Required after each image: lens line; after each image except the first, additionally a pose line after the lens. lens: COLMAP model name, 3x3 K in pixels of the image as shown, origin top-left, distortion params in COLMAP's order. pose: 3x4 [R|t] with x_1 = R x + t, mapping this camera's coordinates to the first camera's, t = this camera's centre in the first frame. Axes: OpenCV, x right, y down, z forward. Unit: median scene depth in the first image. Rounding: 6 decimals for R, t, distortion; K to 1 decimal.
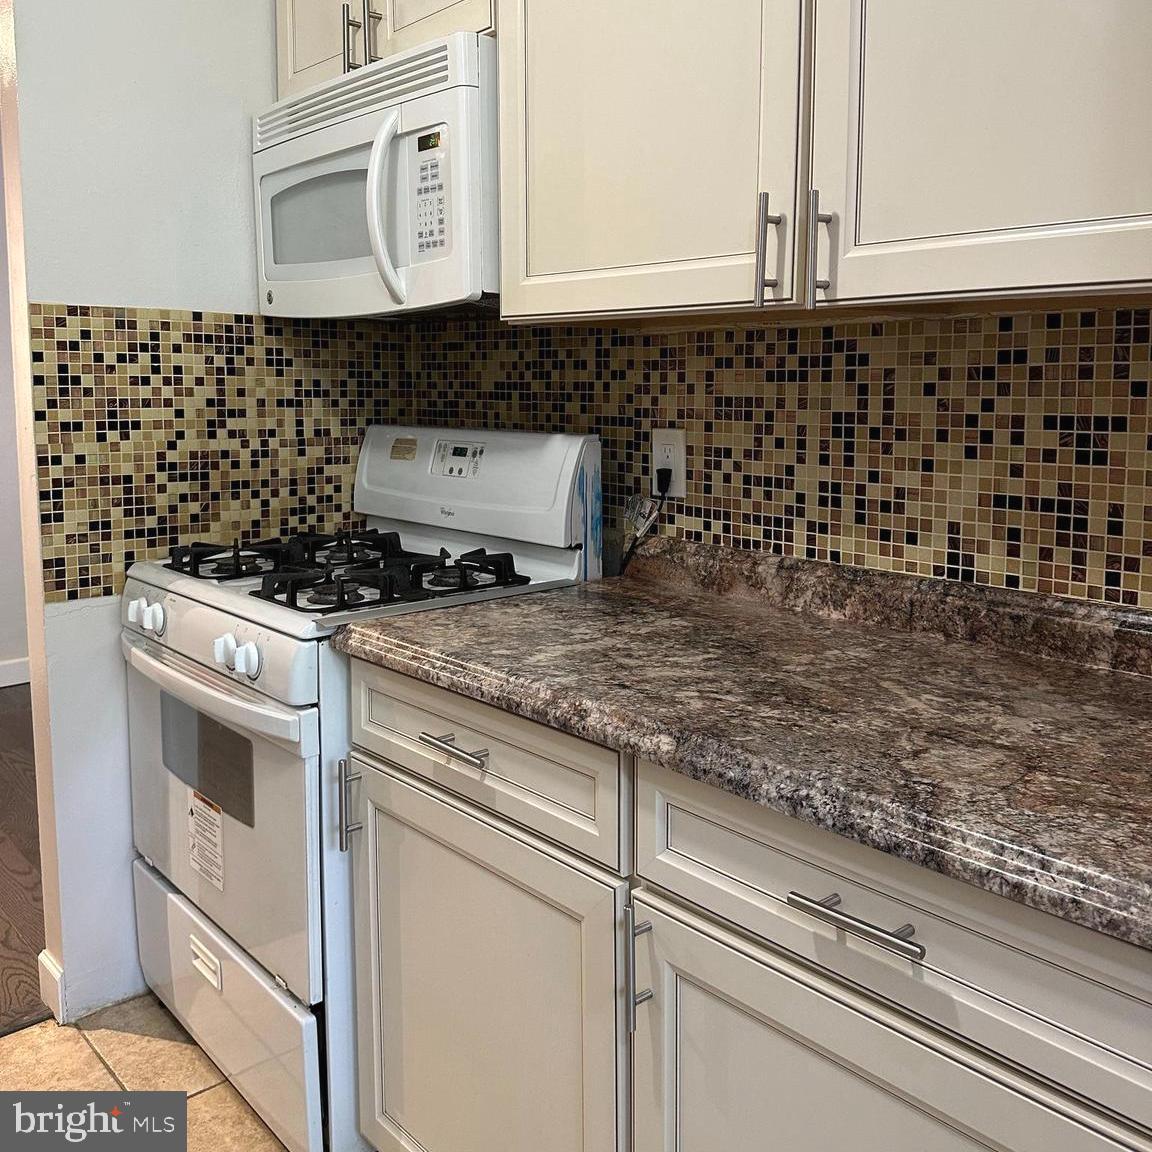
lens RADIAL K [[1066.4, 0, 574.1], [0, 1066.4, 493.1], [0, 0, 1]] dist [0.146704, -0.273389]
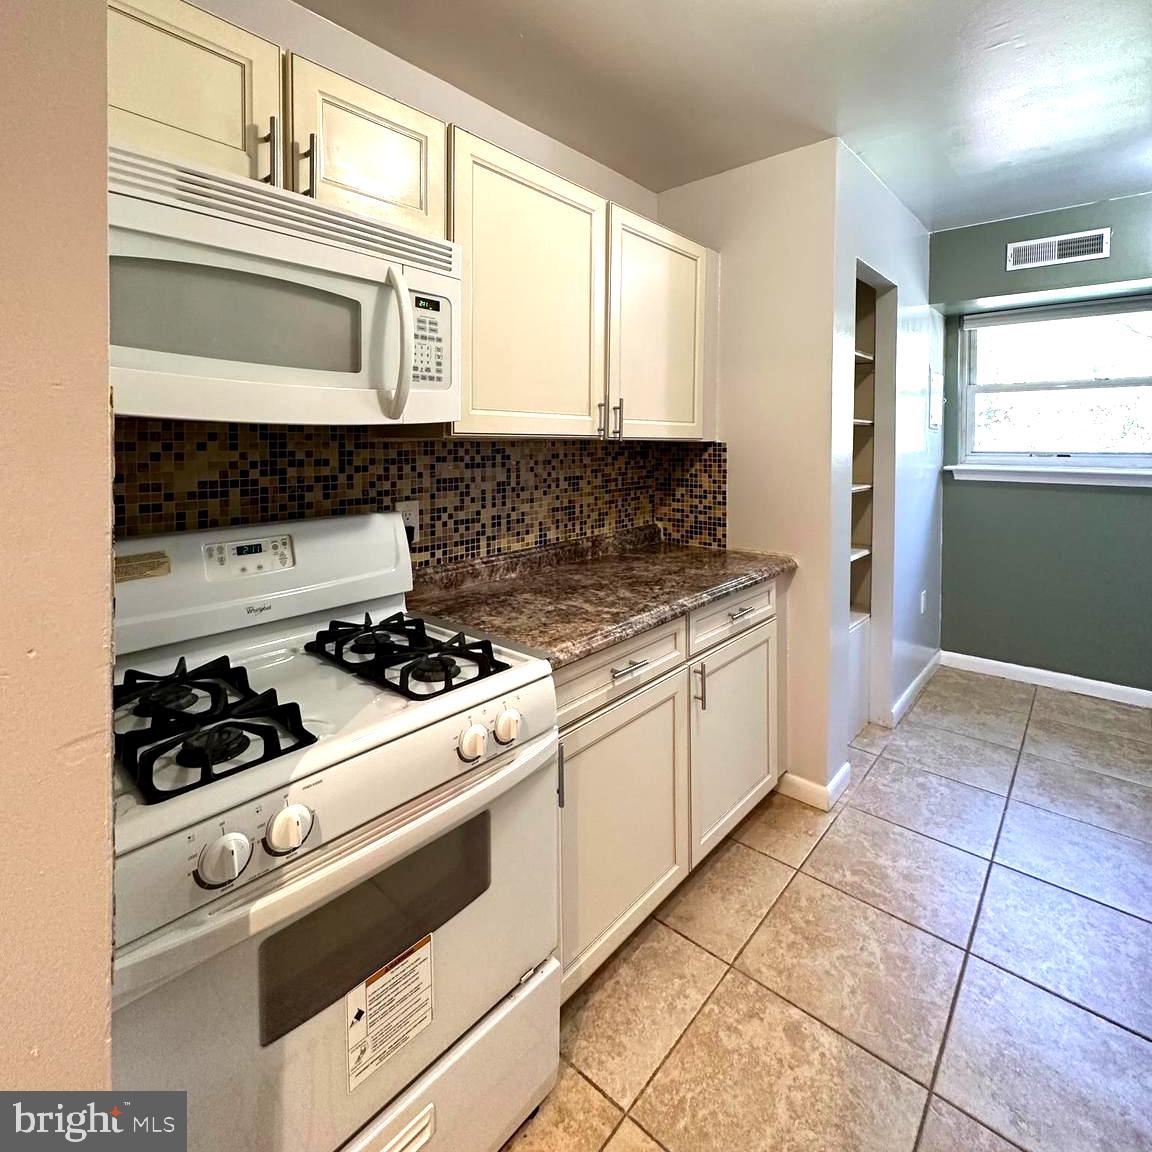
lens RADIAL K [[612.4, 0, 575.9], [0, 612.4, 452.8], [0, 0, 1]] dist [-0.001354, -0.000023]
pose [[-0.127953, -0.019797, 0.991583, -0.862882], [0.107043, 0.993685, 0.033652, -0.138477], [-0.985987, 0.110448, -0.125026, 0.879936]]
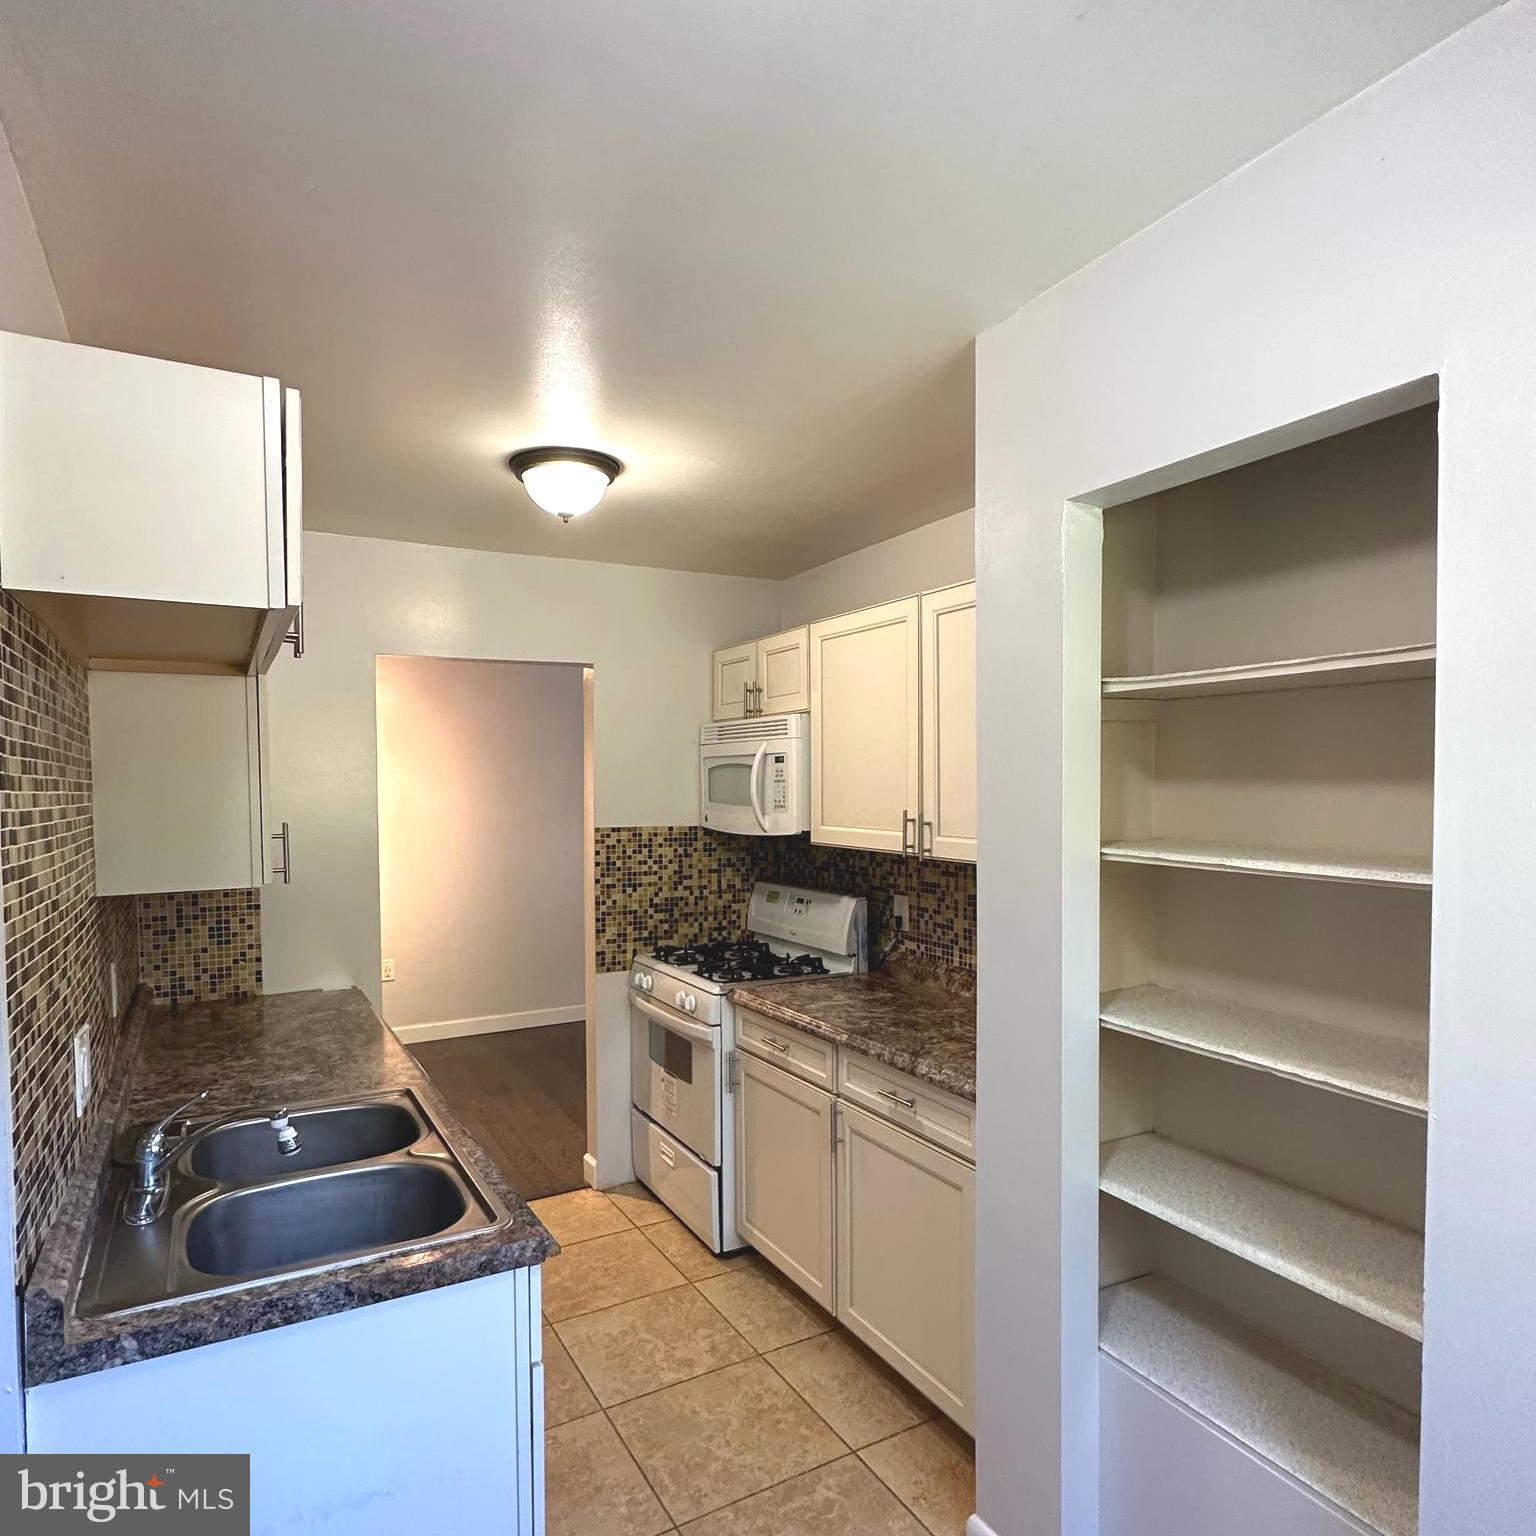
lens RADIAL K [[980.1, 0, 766.0], [0, 980.1, 811.2], [0, 0, 1]] dist [-0.004880, -0.002716]
pose [[0.976026, 0.003039, -0.217633, 0.240426], [-0.020110, 0.996885, -0.076268, -0.073389], [0.216723, 0.078816, 0.973046, -0.803838]]
